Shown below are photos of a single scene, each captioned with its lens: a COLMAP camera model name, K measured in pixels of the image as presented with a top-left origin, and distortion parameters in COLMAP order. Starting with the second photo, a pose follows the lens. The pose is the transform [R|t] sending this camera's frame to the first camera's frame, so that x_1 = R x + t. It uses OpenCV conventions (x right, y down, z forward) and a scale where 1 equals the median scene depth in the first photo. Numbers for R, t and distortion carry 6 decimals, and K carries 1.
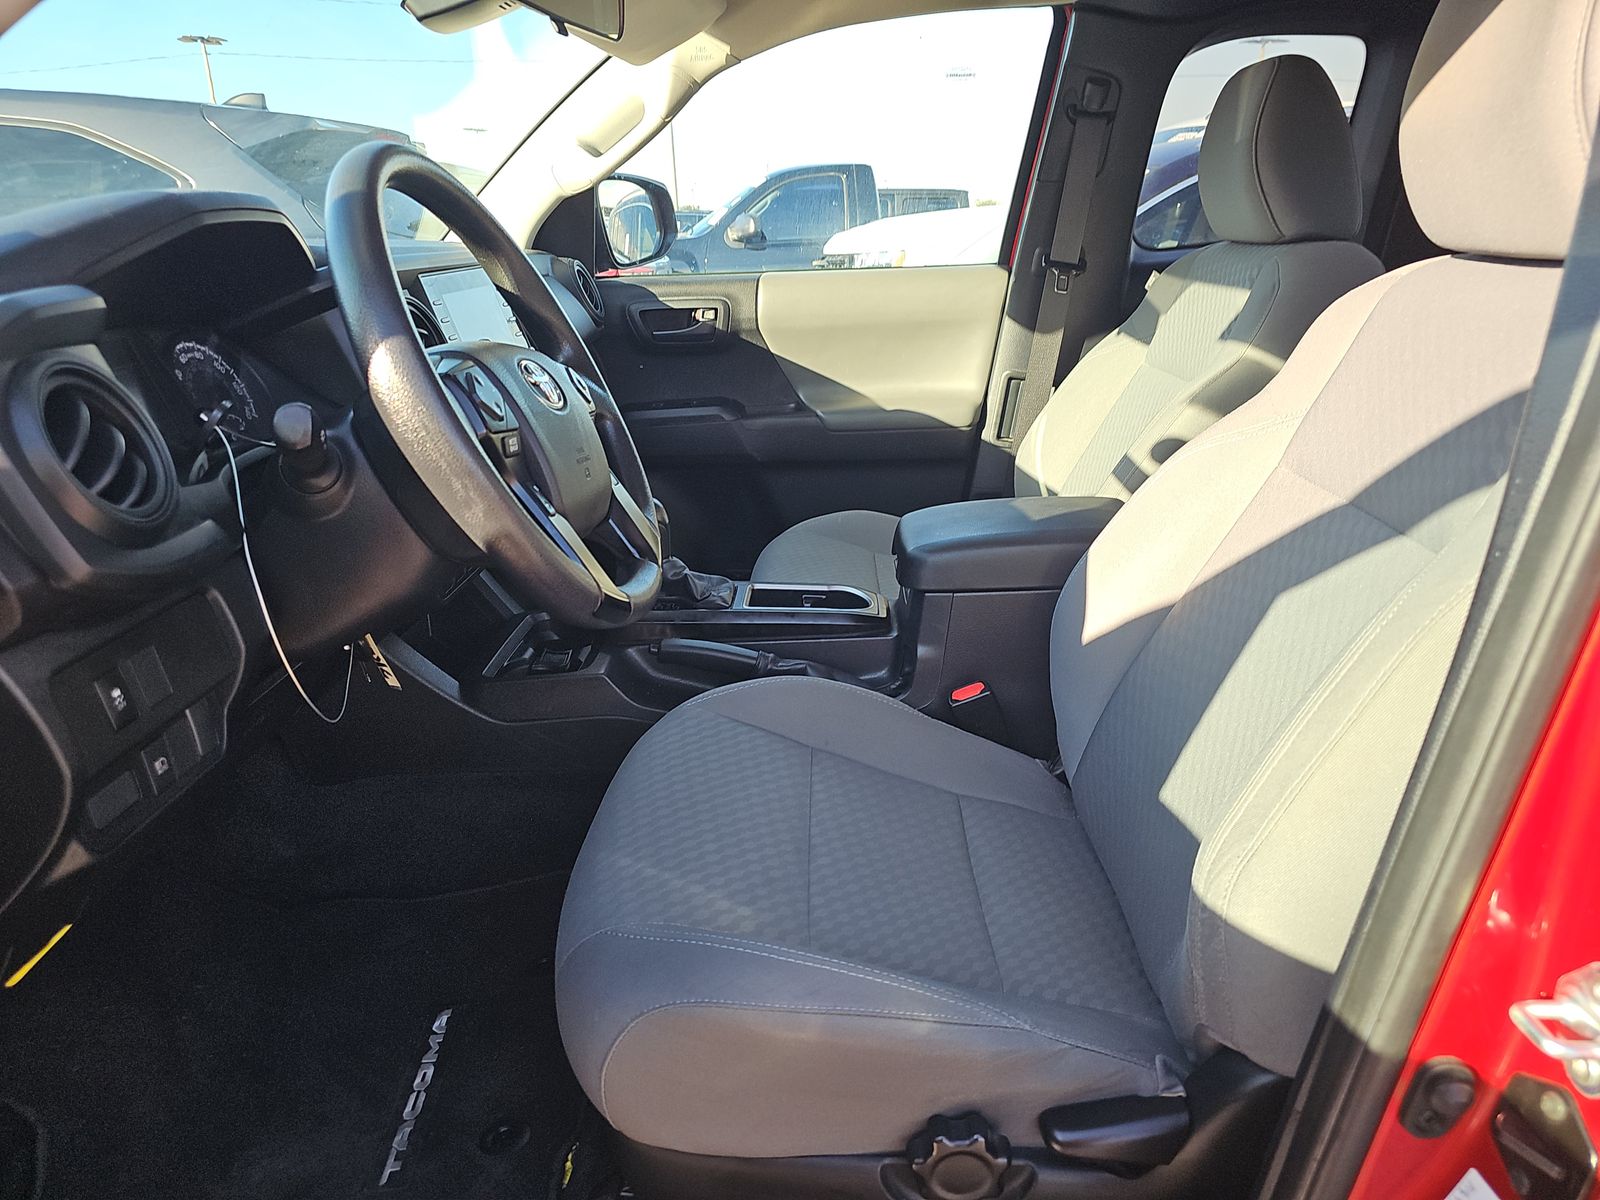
lens RADIAL K [[1022.2, 0, 800.0], [0, 1022.2, 600.0], [0, 0, 1]] dist [0.007157, -0.001436]
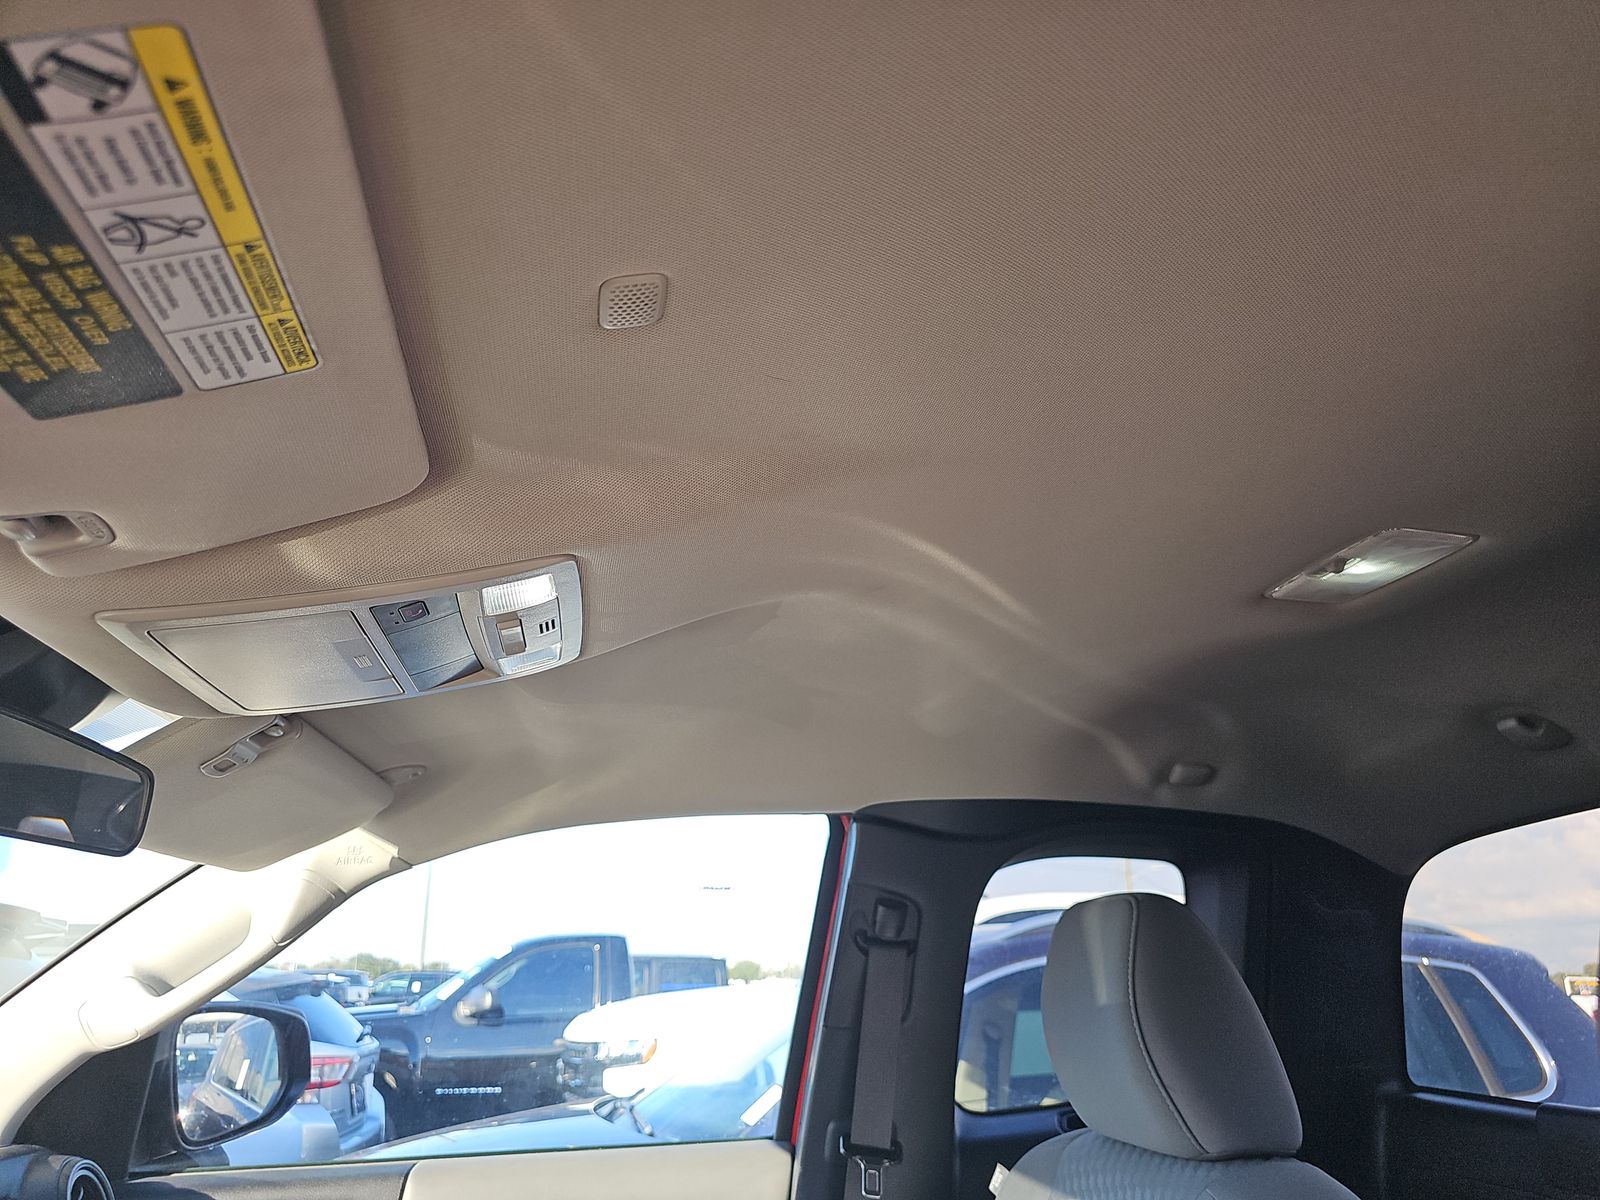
lens RADIAL K [[1082.5, 0, 800.0], [0, 1082.5, 600.0], [0, 0, 1]] dist [-0.002207, 0.000017]
pose [[0.976921, 0.080198, 0.197974, 0.037985], [0.066276, 0.767290, -0.637866, -0.149049], [-0.203059, 0.636265, 0.744267, 0.232549]]
